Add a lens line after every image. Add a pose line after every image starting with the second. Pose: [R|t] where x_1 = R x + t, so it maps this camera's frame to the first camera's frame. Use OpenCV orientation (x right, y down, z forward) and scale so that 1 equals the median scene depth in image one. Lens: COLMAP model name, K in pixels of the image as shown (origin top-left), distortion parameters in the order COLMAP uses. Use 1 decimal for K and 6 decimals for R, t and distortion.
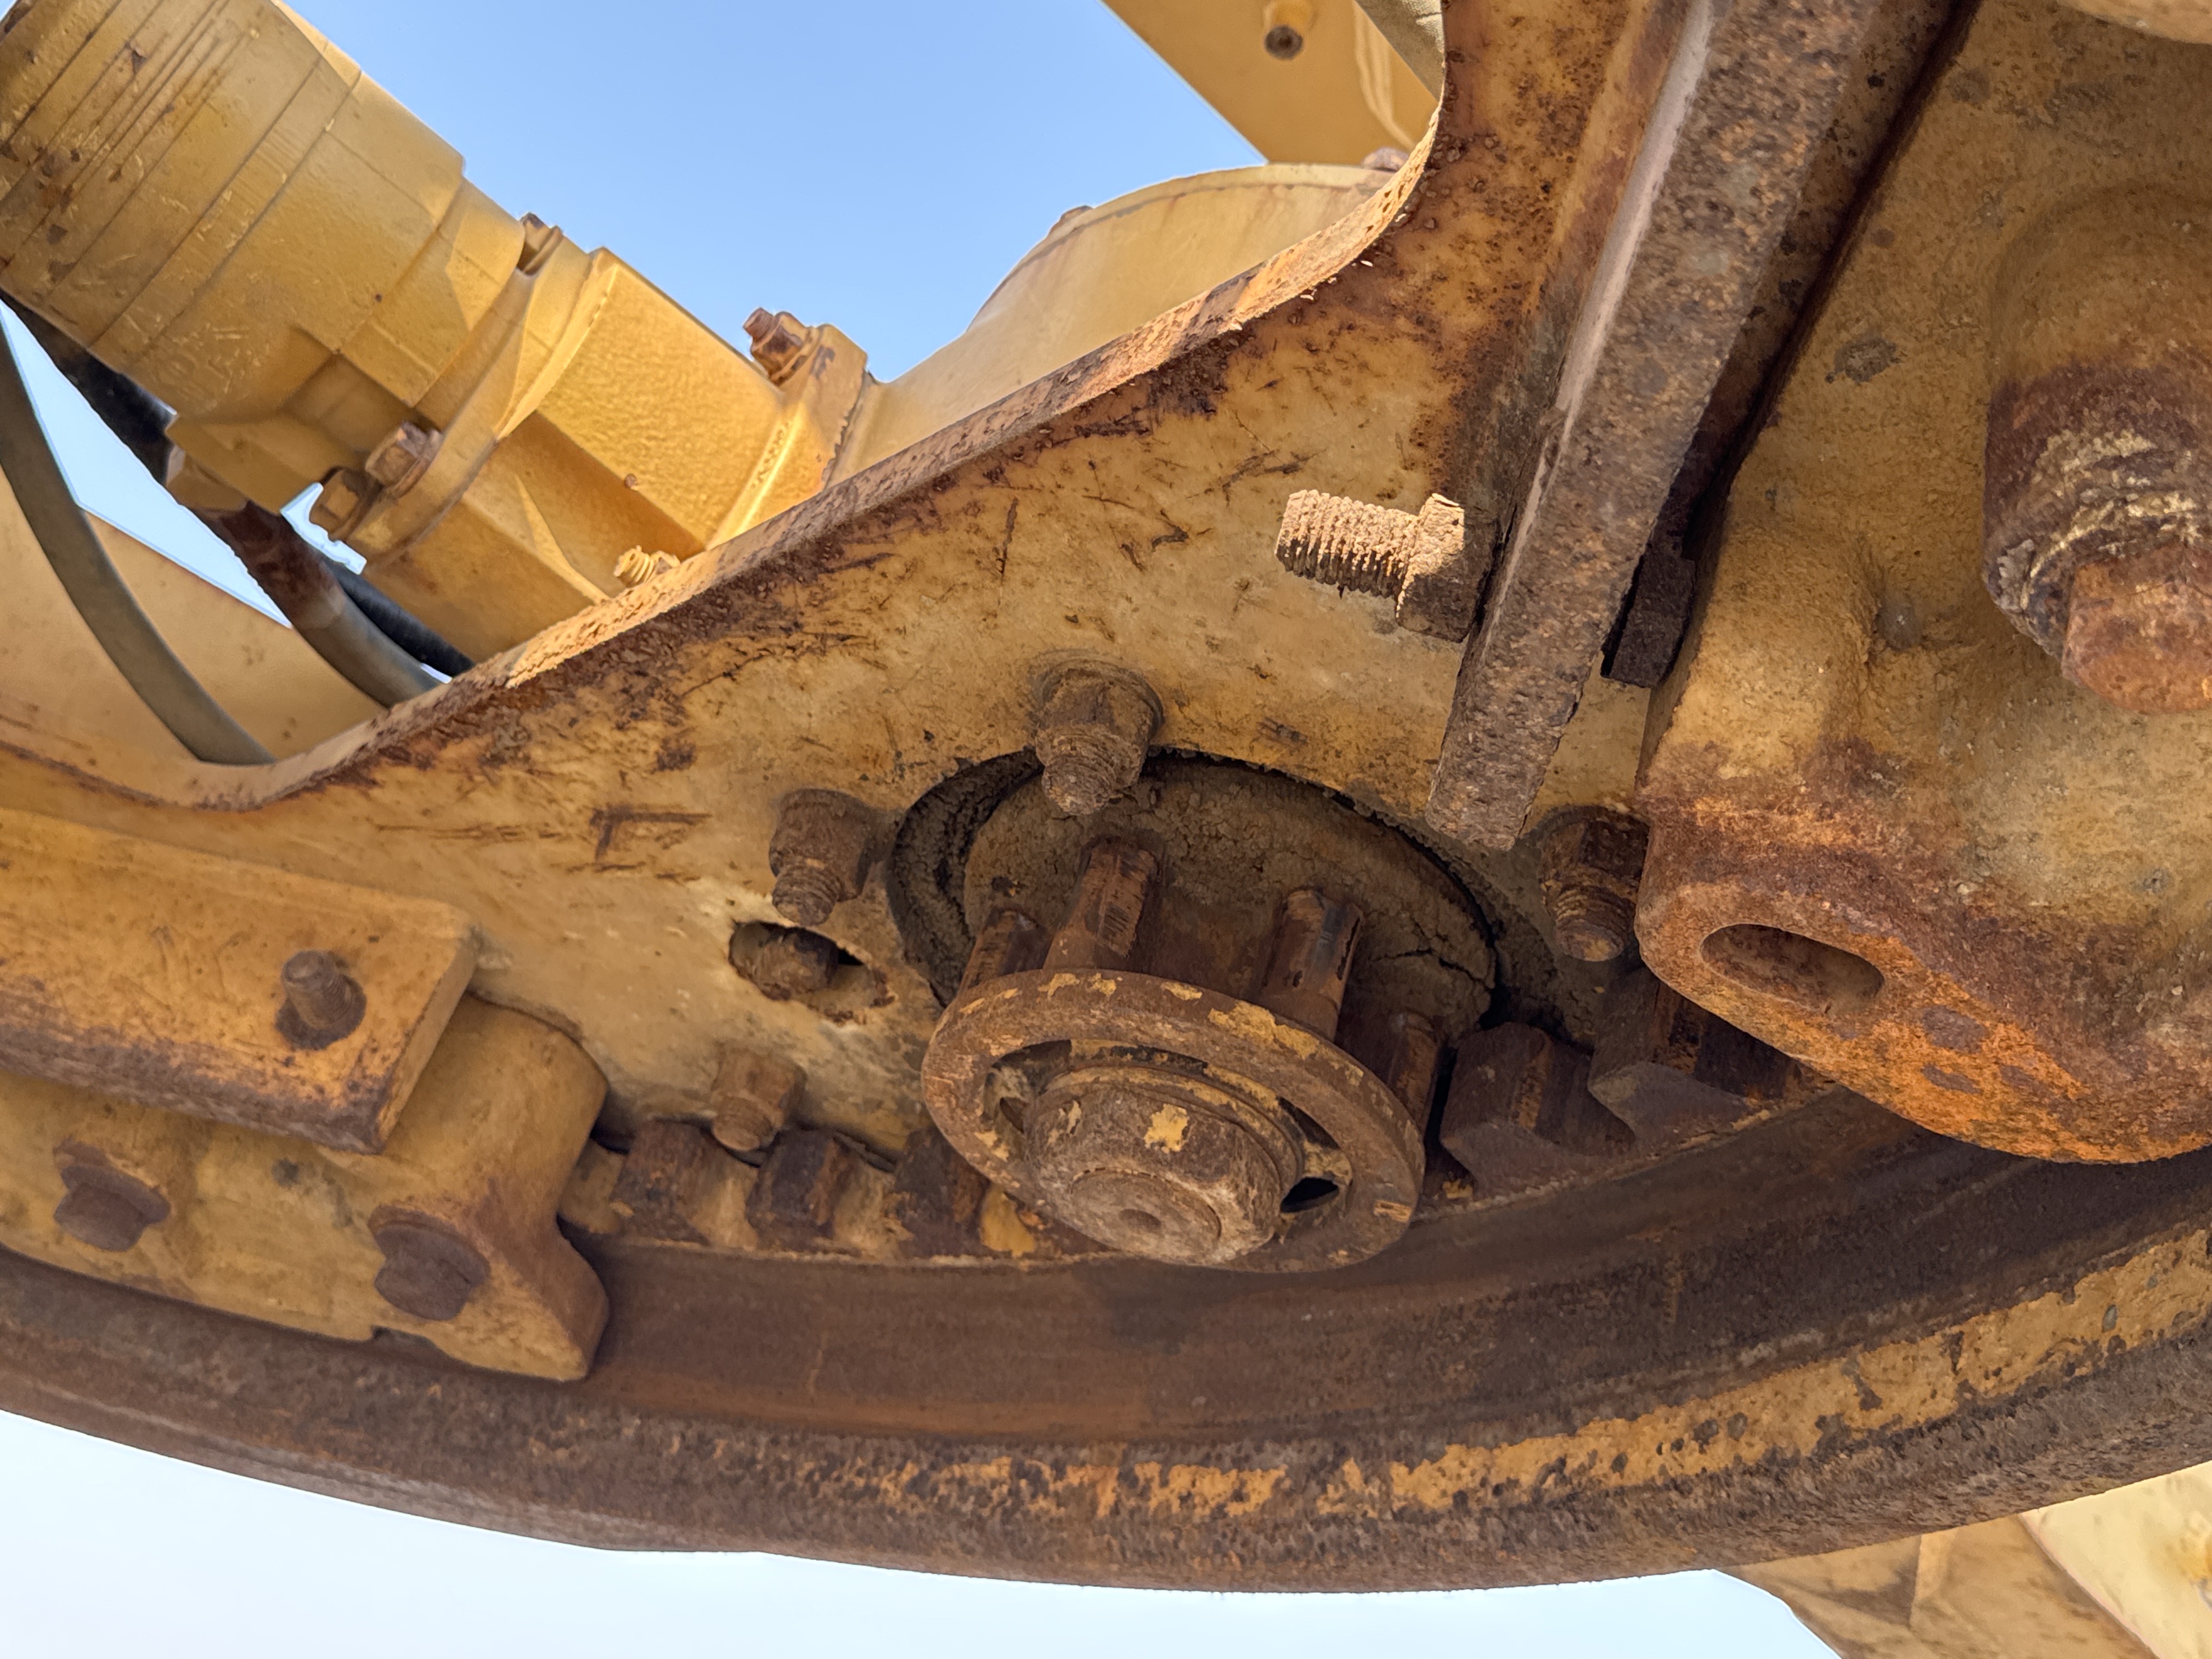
lens RADIAL K [[2560.8, 0, 1106.0], [0, 2560.8, 829.5], [0, 0, 1]] dist [0.254659, -0.806829]
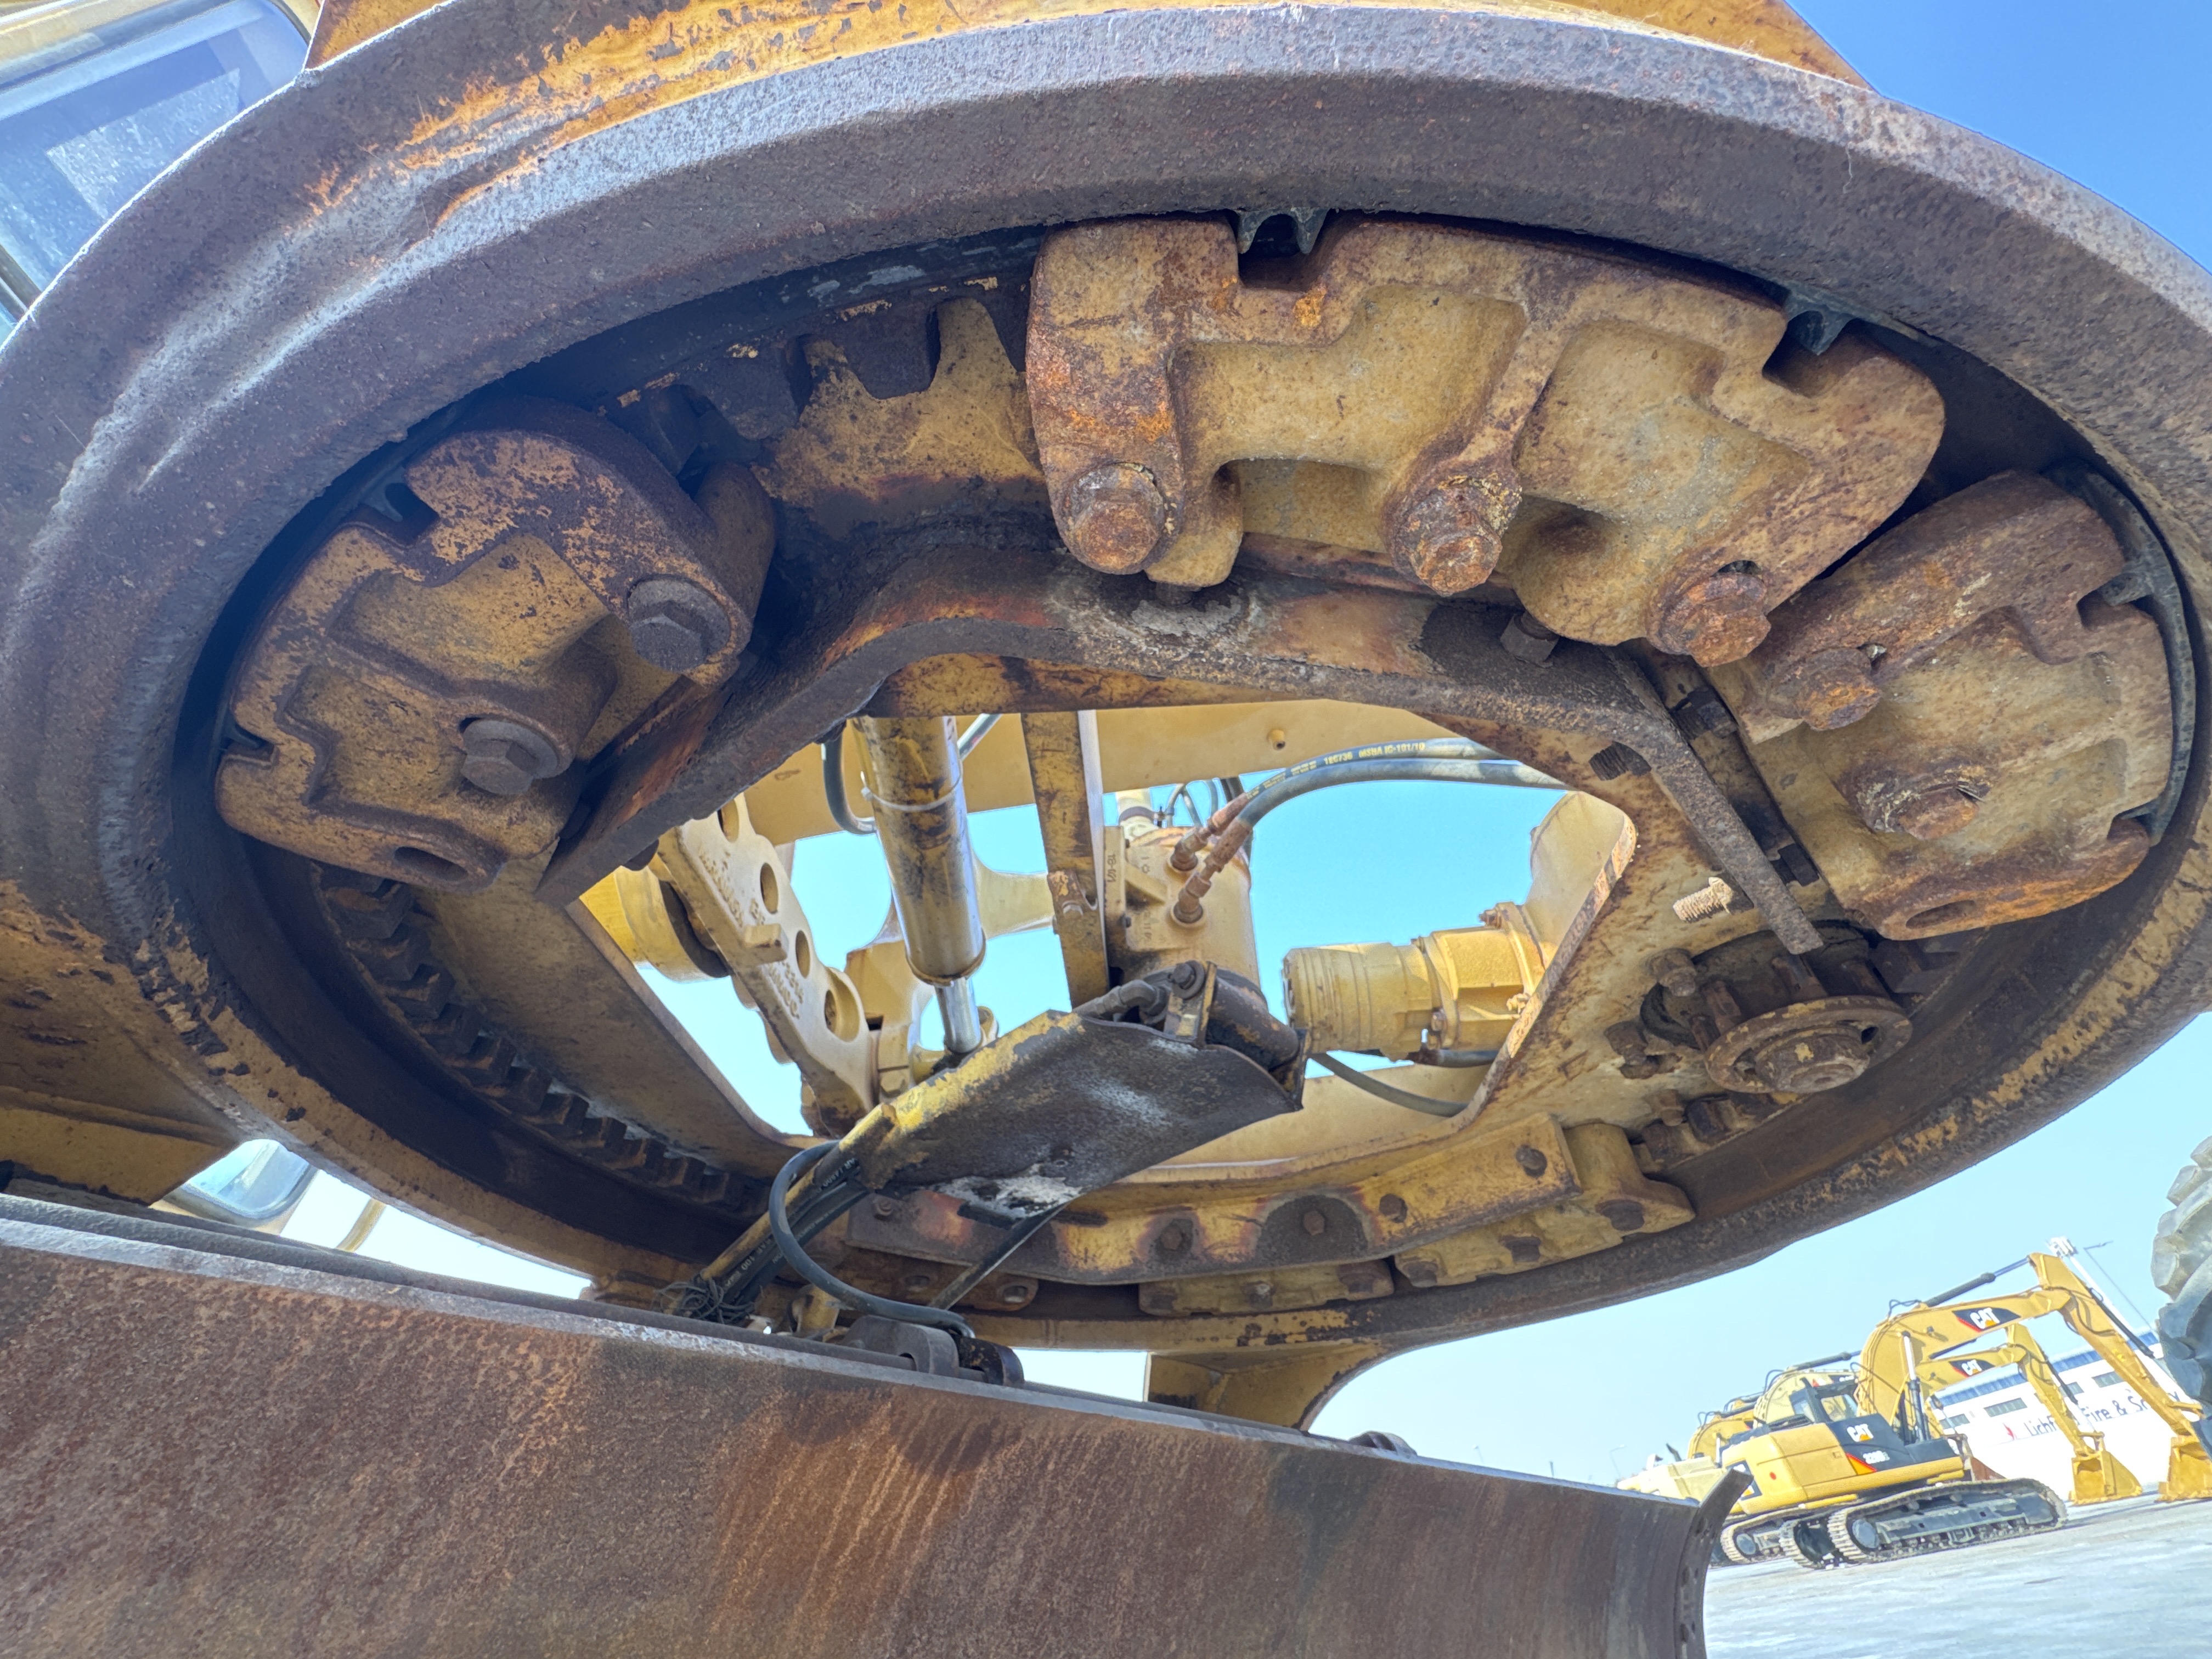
lens RADIAL K [[887.4, 0, 1106.0], [0, 887.4, 829.5], [0, 0, 1]] dist [0.000240, 0.000067]
pose [[0.619078, -0.697647, -0.360597, 0.066966], [0.574775, 0.715396, -0.397295, -0.111110], [0.535141, 0.038694, 0.843876, -0.274972]]
